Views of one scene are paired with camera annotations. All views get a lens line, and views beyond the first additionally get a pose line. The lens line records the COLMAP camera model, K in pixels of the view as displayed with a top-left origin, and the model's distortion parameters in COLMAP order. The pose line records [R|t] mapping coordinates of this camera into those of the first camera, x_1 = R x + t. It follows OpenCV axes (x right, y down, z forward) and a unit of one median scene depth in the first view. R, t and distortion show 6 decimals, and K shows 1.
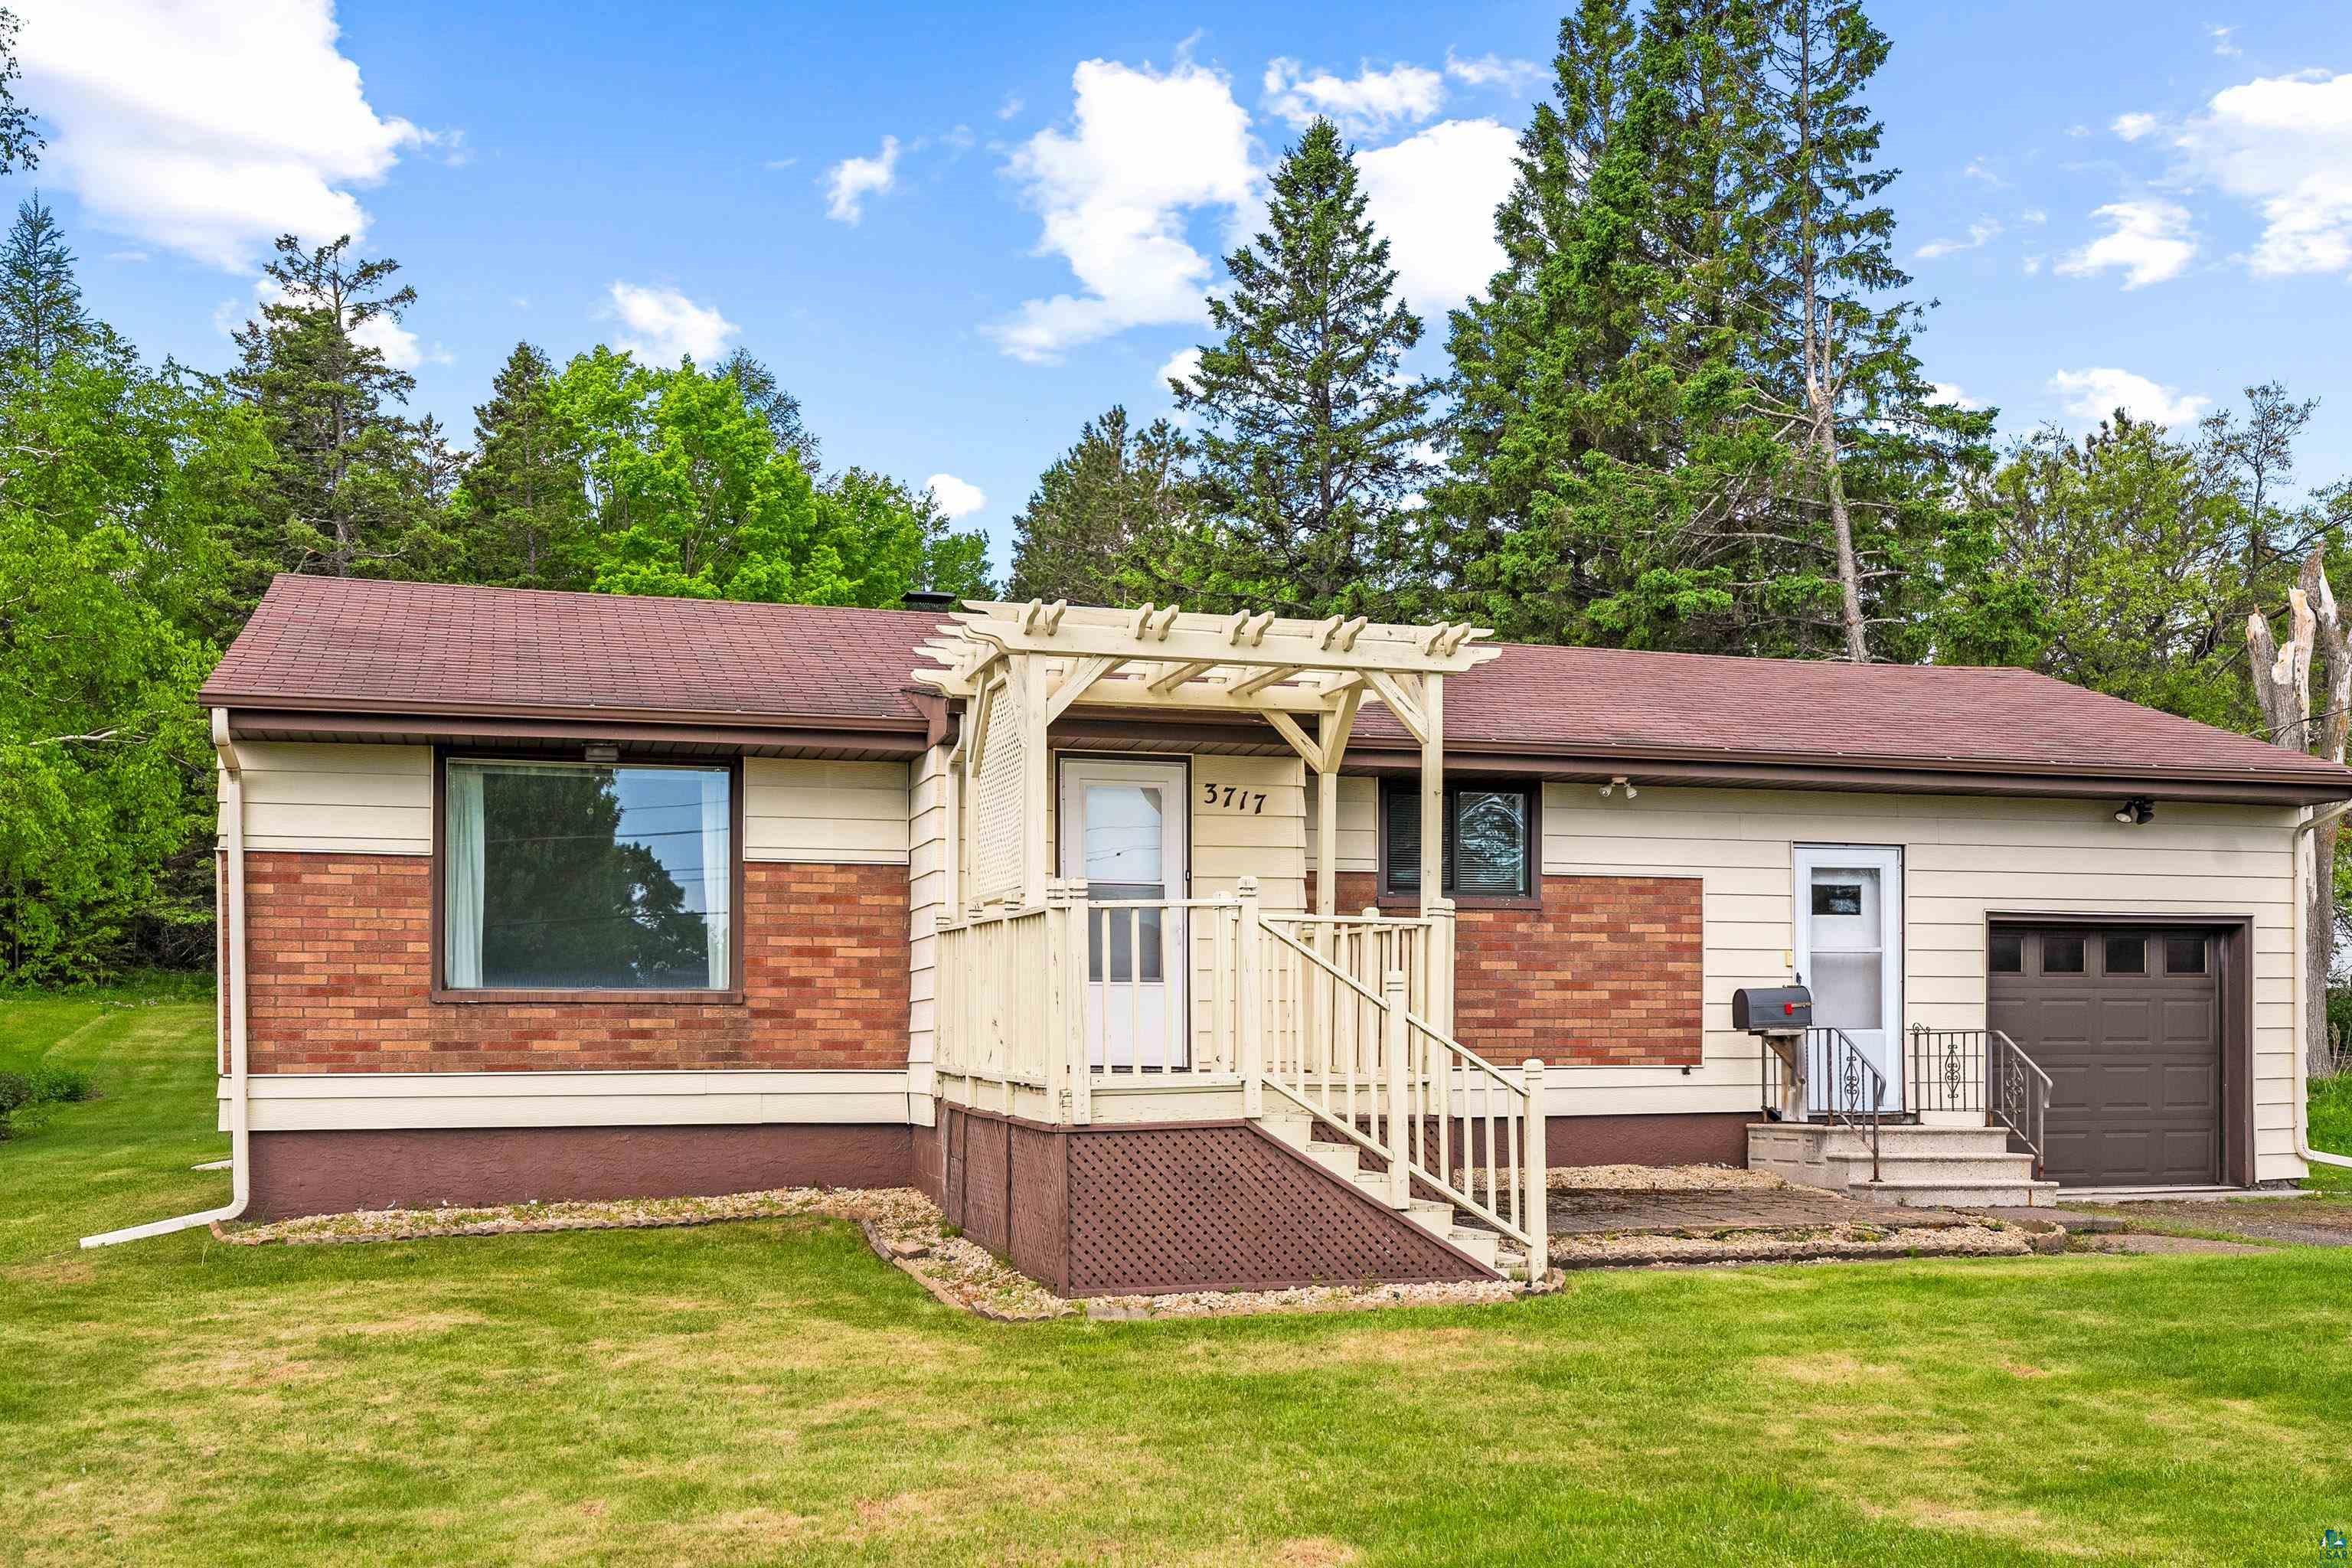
lens RADIAL K [[2249.0, 0, 1186.3], [0, 2249.0, 1007.2], [0, 0, 1]] dist [-0.005260, 0.020772]
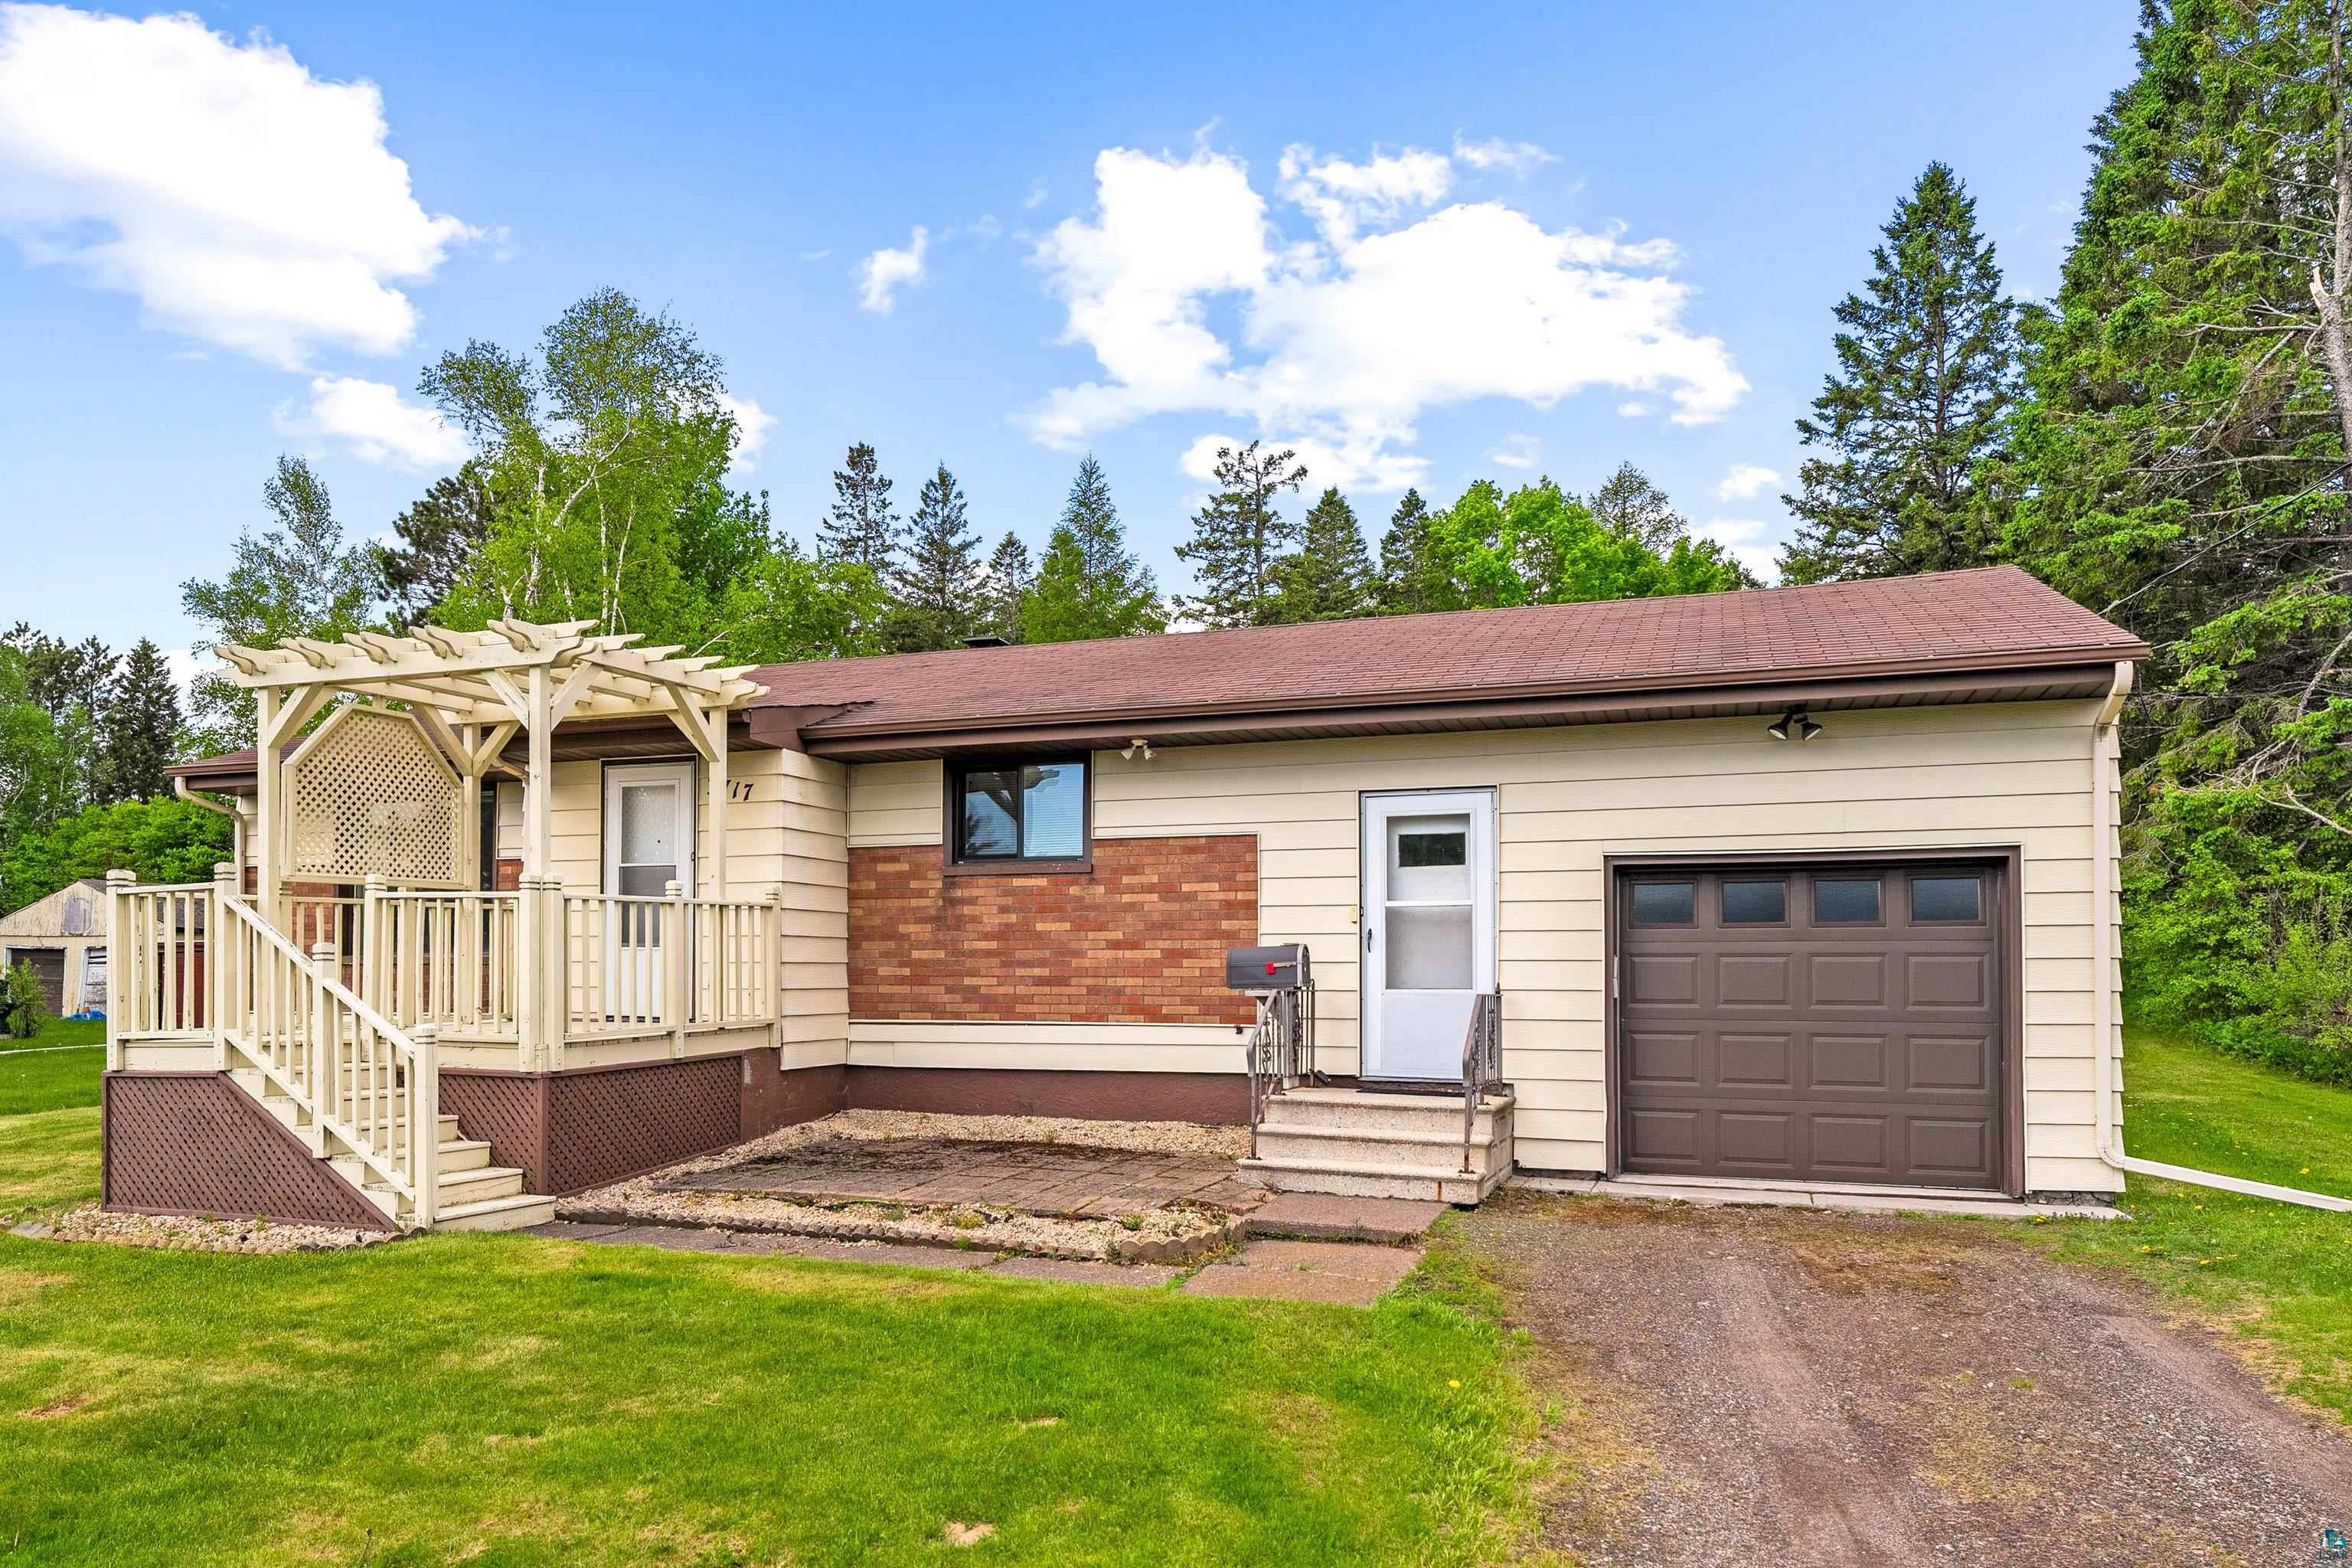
lens RADIAL K [[1542.7, 0, 1170.8], [0, 1542.7, 933.9], [0, 0, 1]] dist [-0.000427, -0.002254]
pose [[0.802572, -0.010819, -0.596457, 0.603864], [0.005524, 0.999927, -0.010704, -0.006881], [0.596529, 0.005296, 0.802574, 0.438572]]
